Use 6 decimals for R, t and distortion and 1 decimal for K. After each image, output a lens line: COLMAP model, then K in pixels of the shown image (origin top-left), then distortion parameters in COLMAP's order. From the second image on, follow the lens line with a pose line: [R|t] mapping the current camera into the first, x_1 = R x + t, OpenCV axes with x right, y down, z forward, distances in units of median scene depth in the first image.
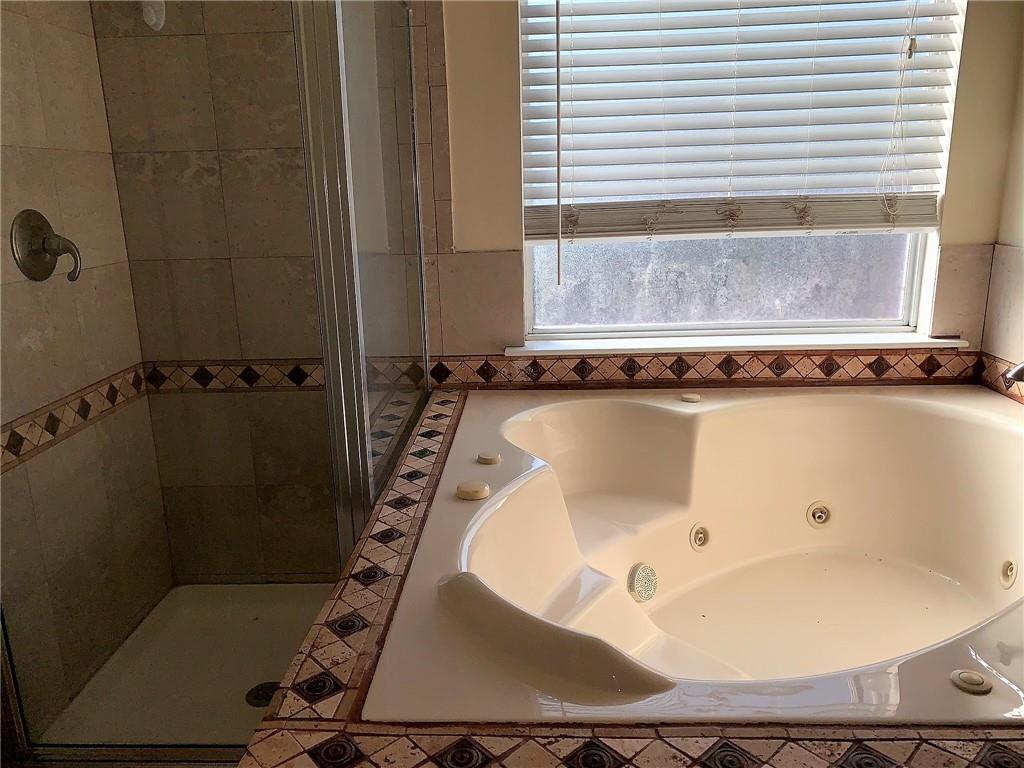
lens RADIAL K [[791.6, 0, 512.0], [0, 791.6, 384.0], [0, 0, 1]] dist [0.012439, -0.000897]
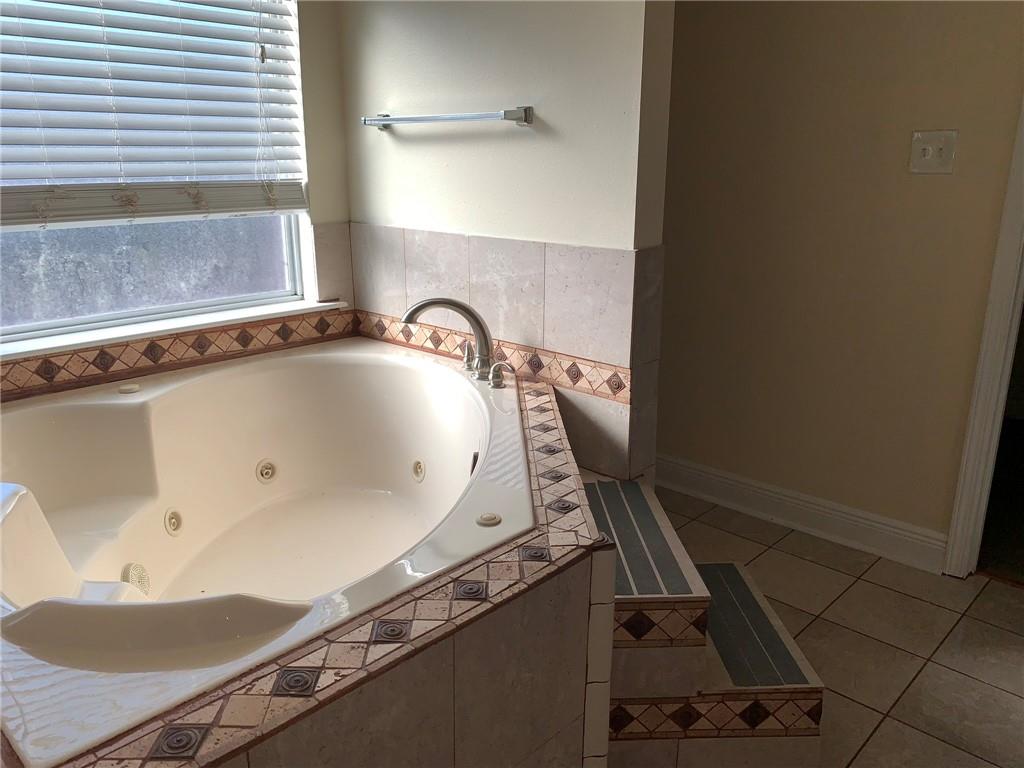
lens RADIAL K [[791.6, 0, 512.0], [0, 791.6, 384.0], [0, 0, 1]] dist [0.012439, -0.000897]
pose [[0.652783, -0.181378, 0.735511, -0.178813], [0.171455, 0.981094, 0.089769, 0.004779], [-0.737887, 0.067507, 0.671539, -0.004544]]
